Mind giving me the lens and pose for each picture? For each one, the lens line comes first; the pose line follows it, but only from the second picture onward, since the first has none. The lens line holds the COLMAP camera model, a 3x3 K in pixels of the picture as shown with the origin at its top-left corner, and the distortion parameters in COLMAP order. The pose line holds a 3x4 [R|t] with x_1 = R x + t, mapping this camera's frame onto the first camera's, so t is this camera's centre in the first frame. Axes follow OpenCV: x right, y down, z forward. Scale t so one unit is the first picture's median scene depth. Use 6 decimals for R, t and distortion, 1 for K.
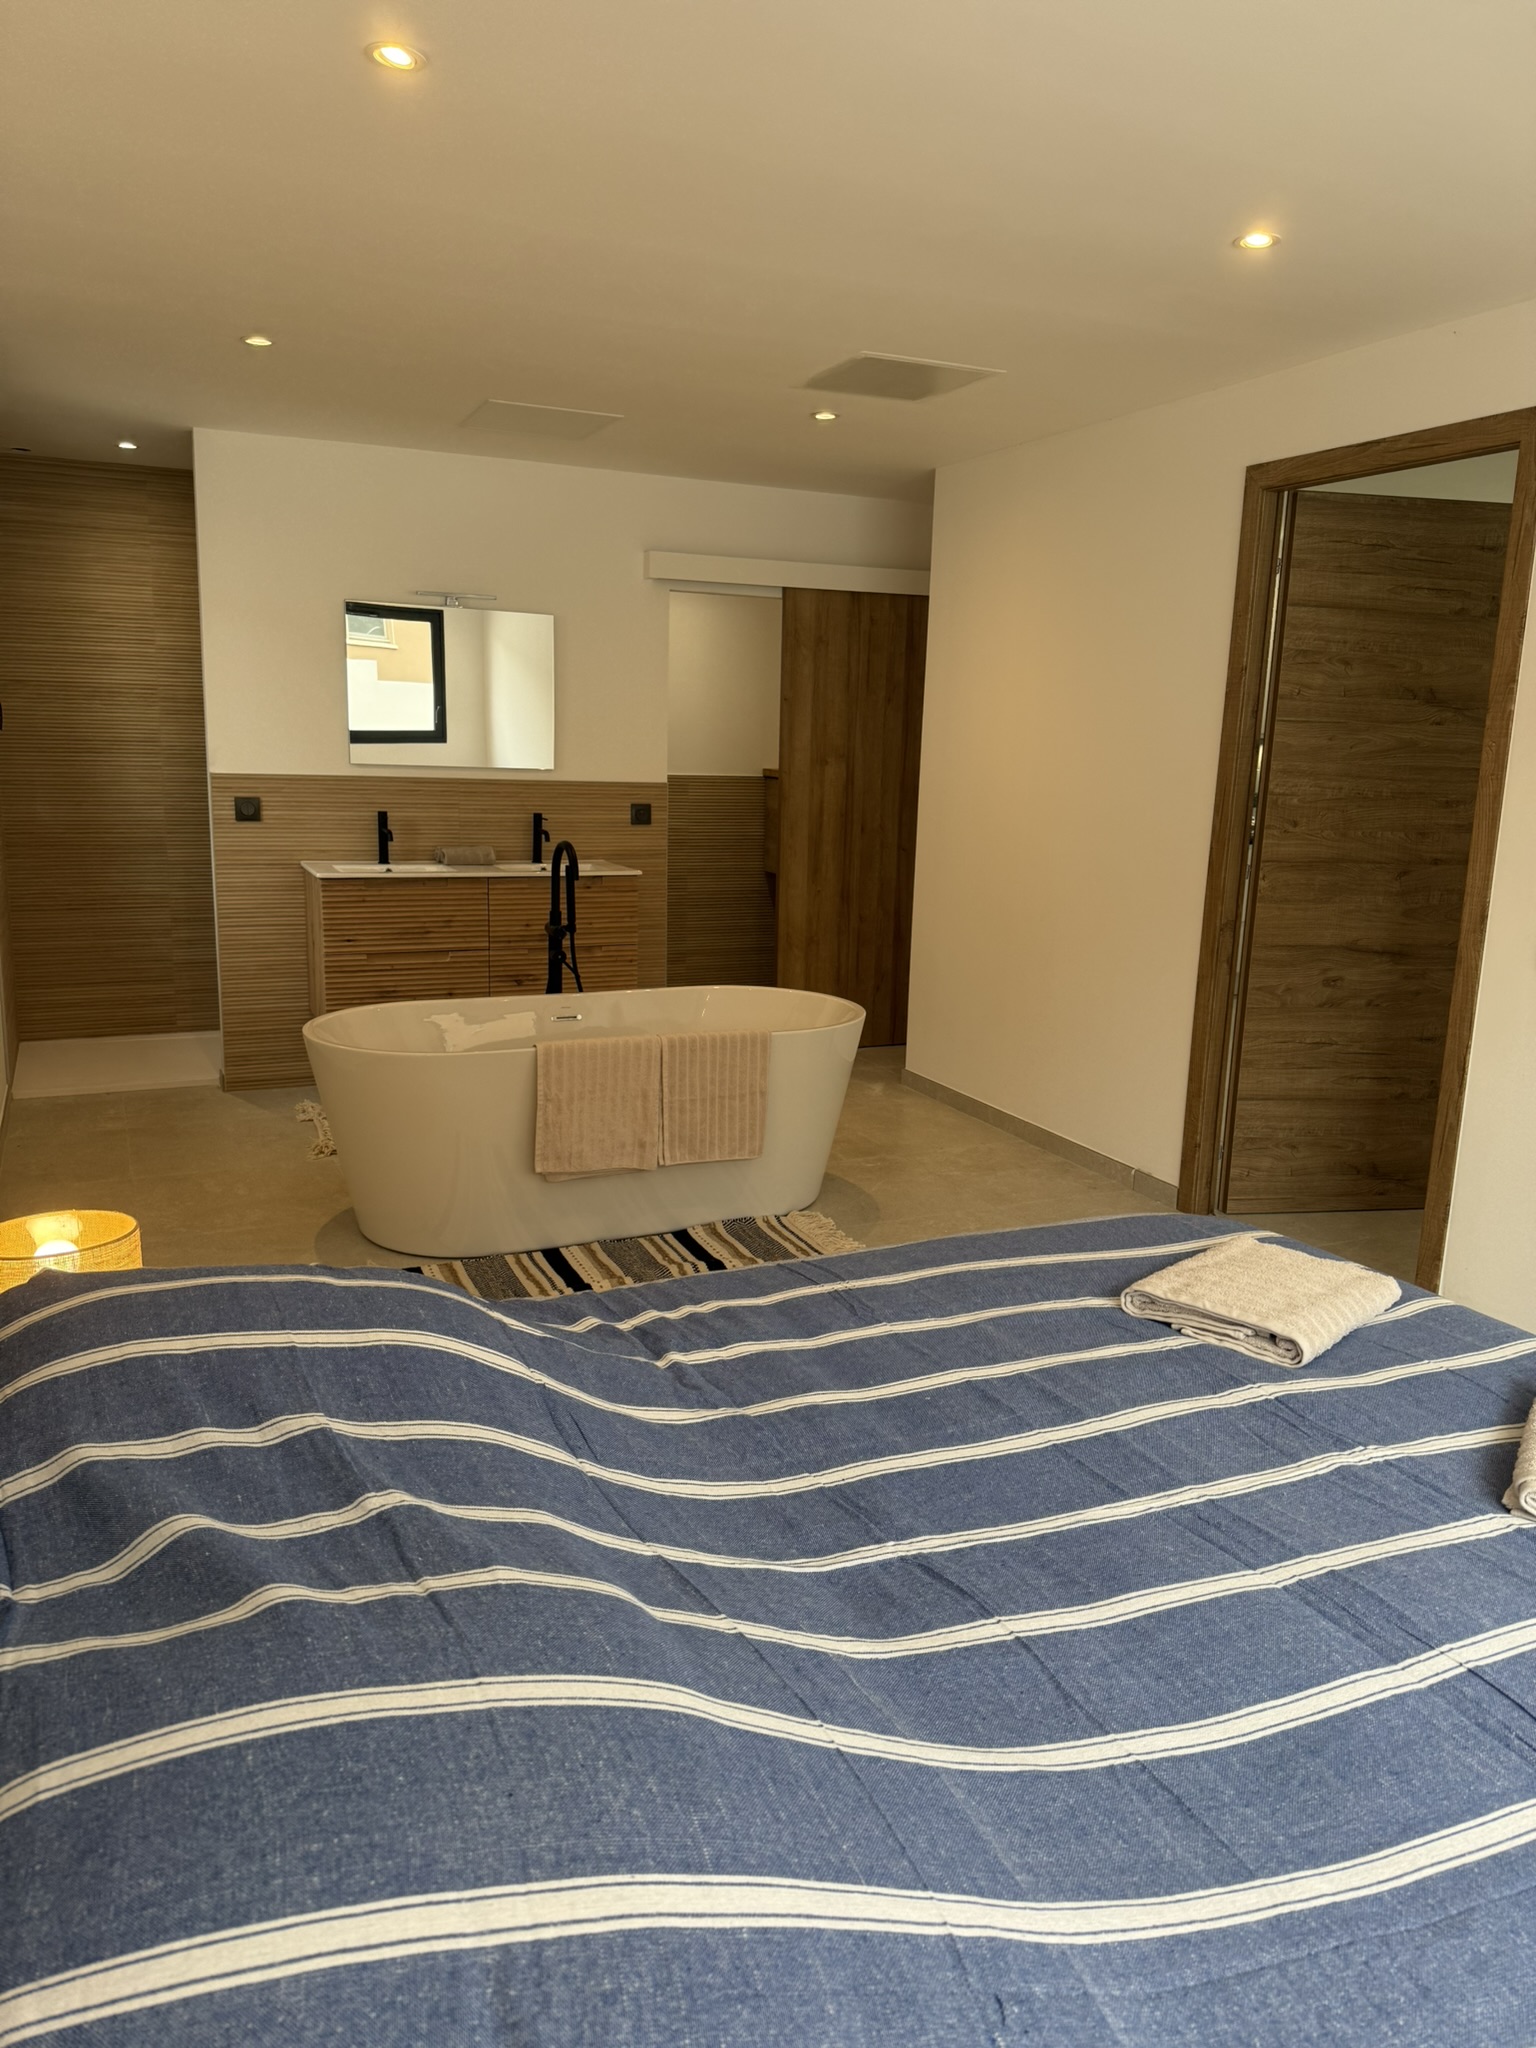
lens RADIAL K [[1425.6, 0, 755.6], [0, 1425.6, 1034.1], [0, 0, 1]] dist [0.067503, -0.069017]
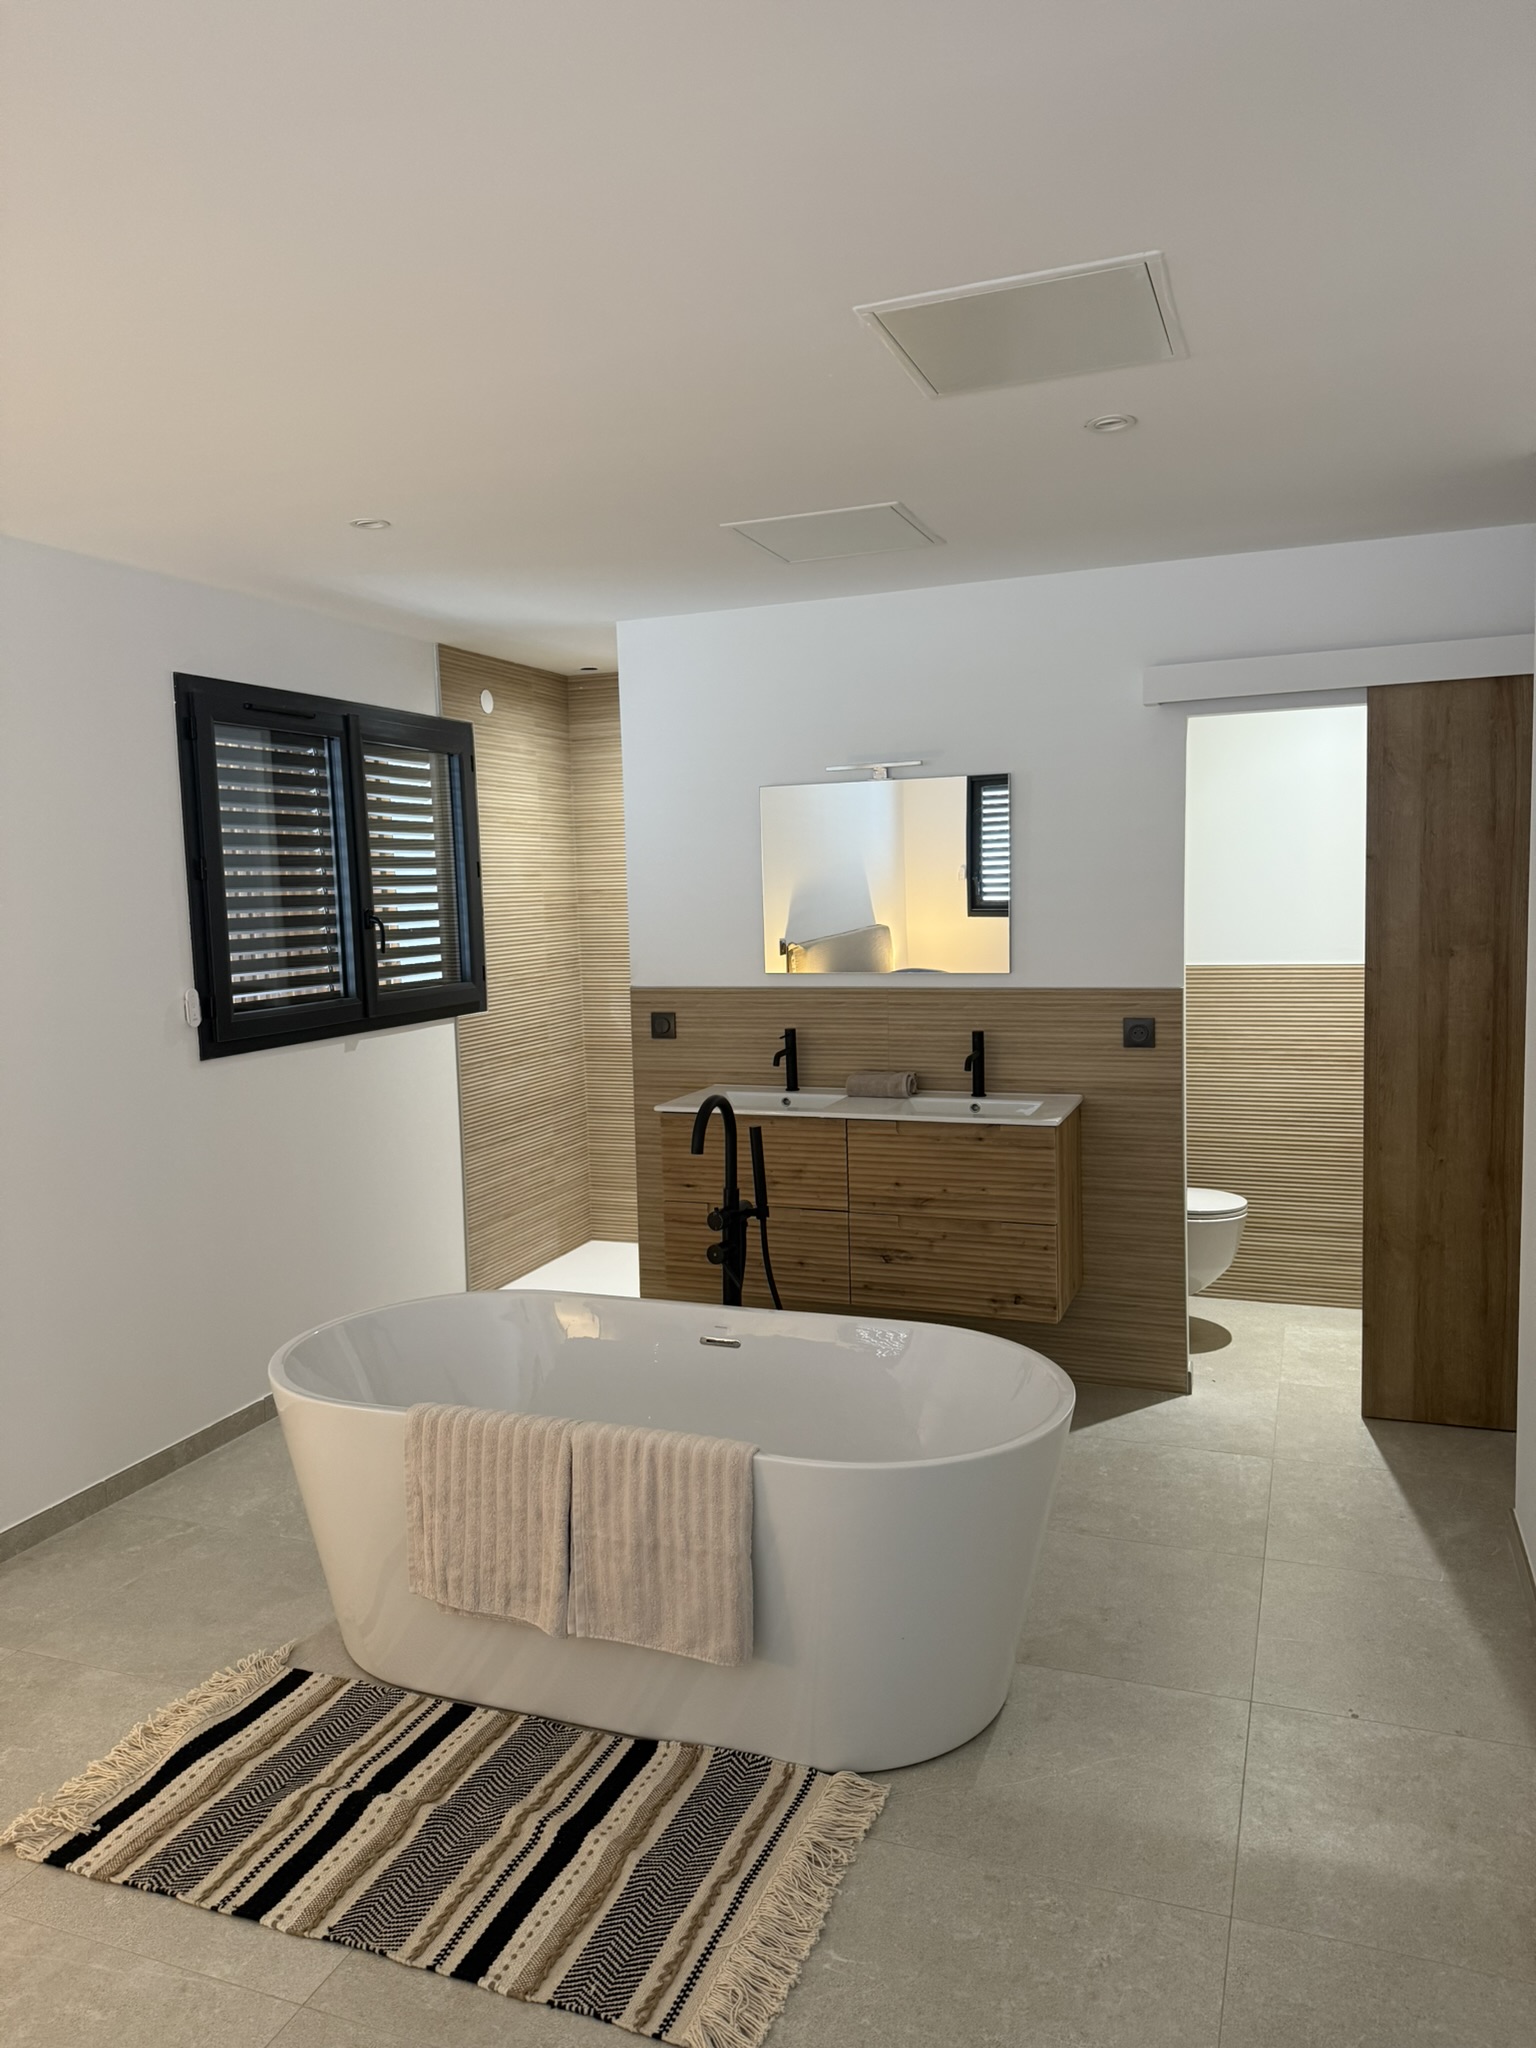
lens RADIAL K [[1425.6, 0, 783.1], [0, 1425.6, 1037.8], [0, 0, 1]] dist [0.067503, -0.069017]
pose [[0.708541, 0.028784, -0.705083, 0.501222], [-0.098331, 0.993447, -0.058258, -0.161562], [0.698785, 0.110609, 0.706728, 0.661339]]
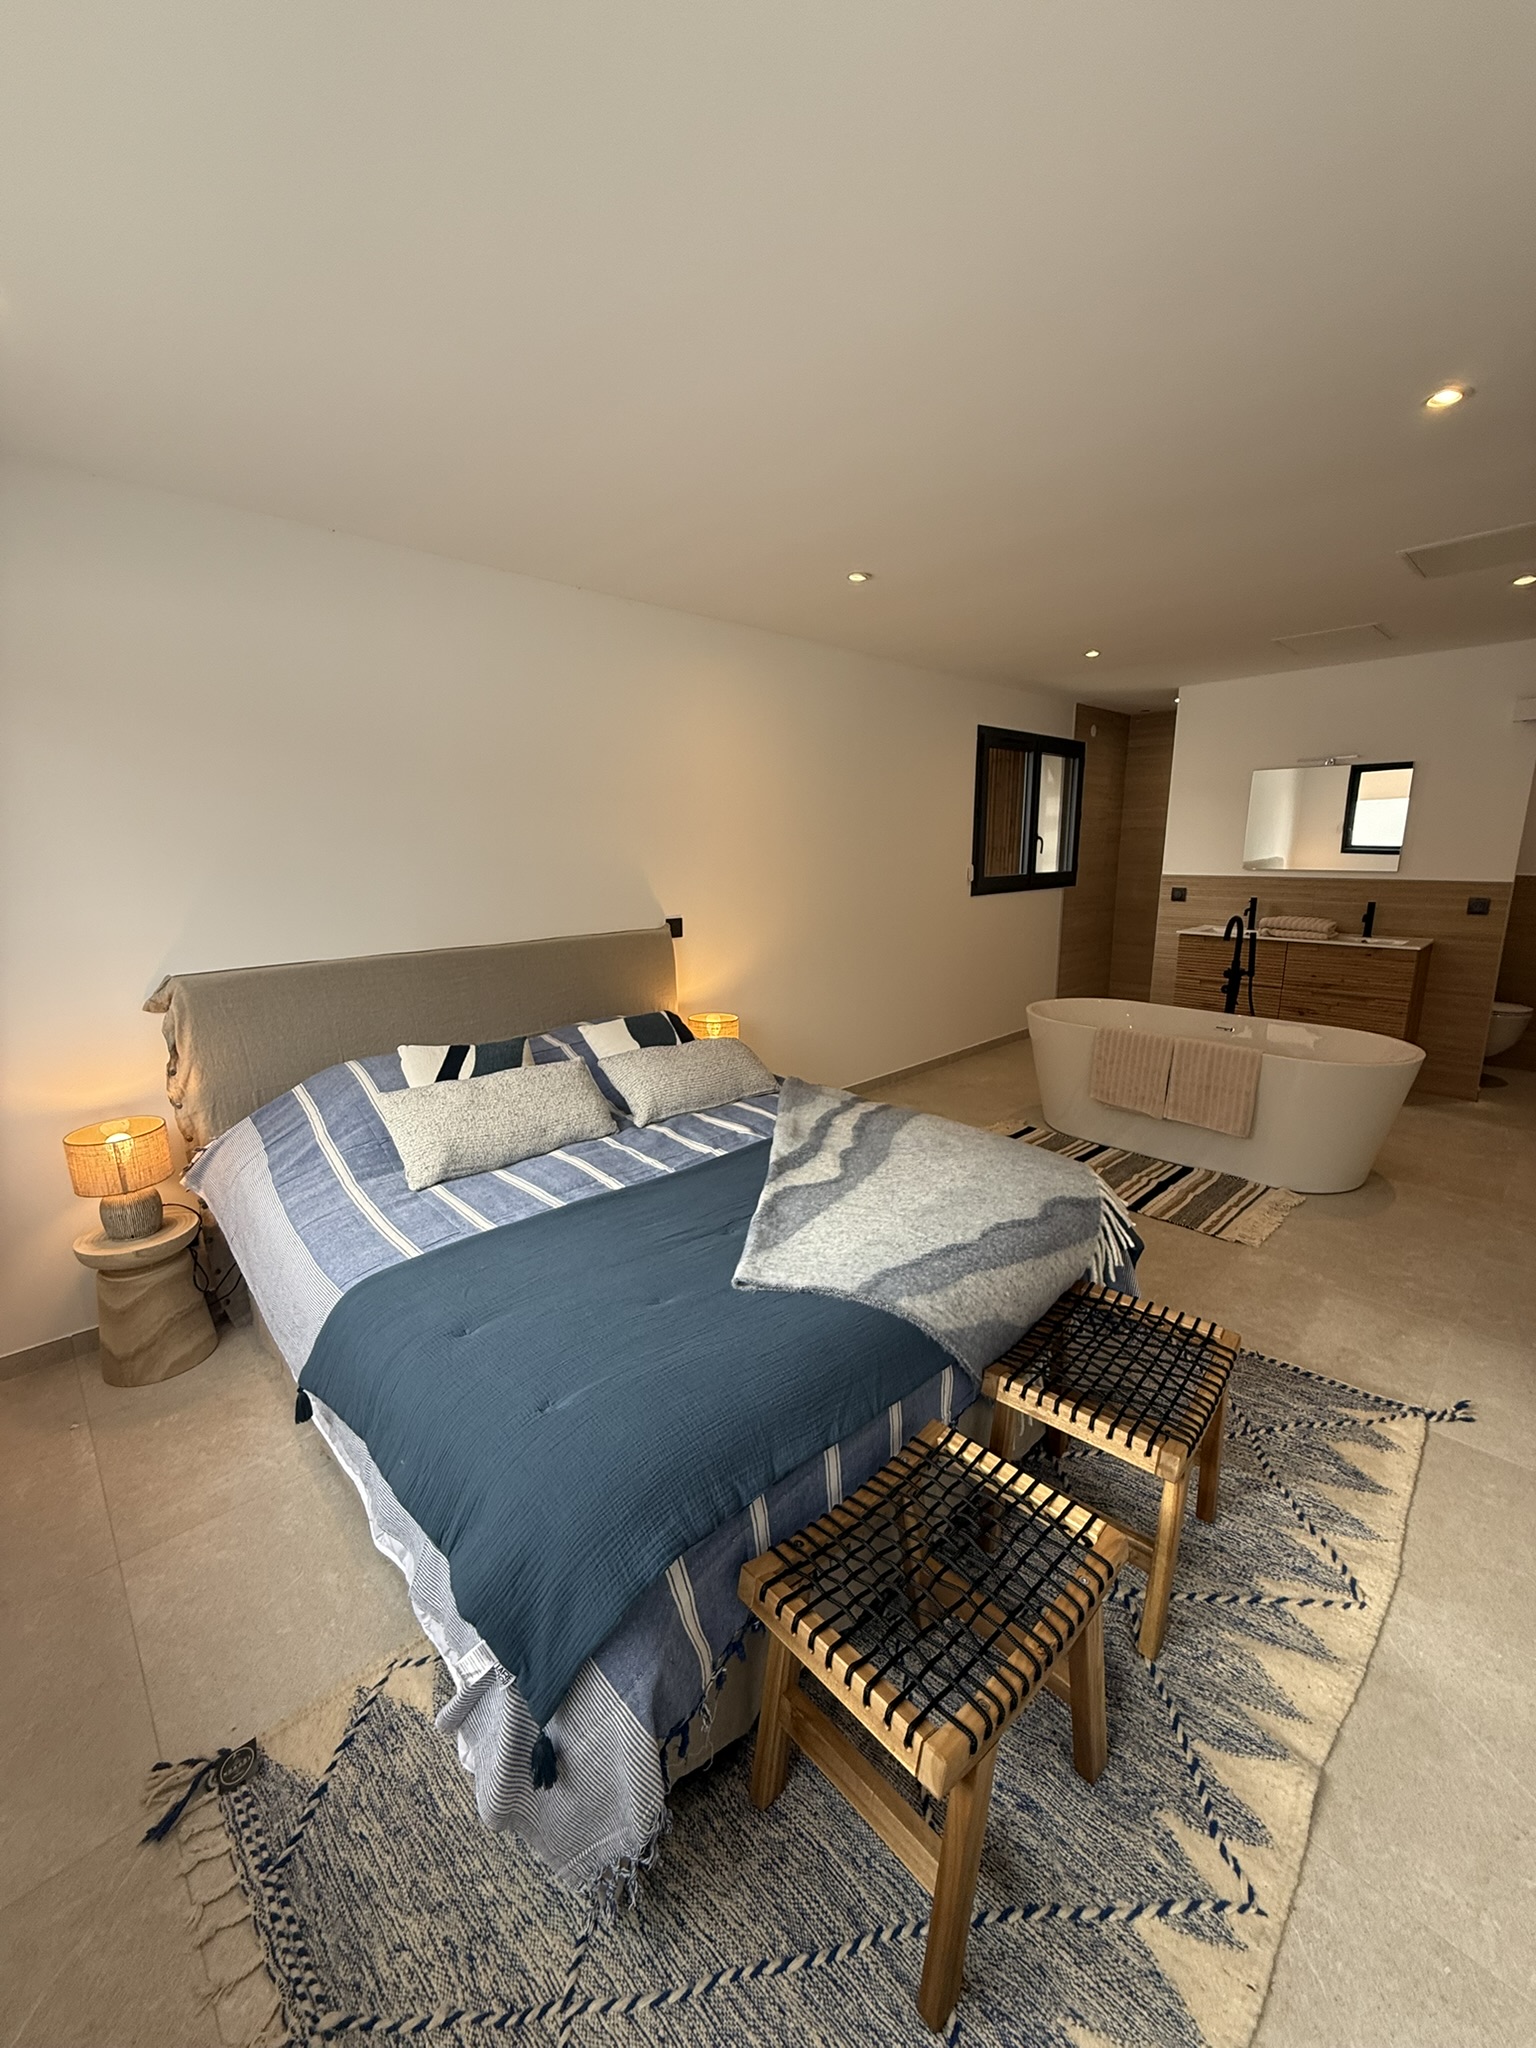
lens RADIAL K [[819.3, 0, 774.1], [0, 819.3, 1024.1], [0, 0, 1]] dist [0.003687, -0.000171]
pose [[0.338136, 0.173609, -0.924945, 0.697074], [-0.176654, 0.977076, 0.118813, -0.047640], [0.924369, 0.123220, 0.361053, 0.285513]]
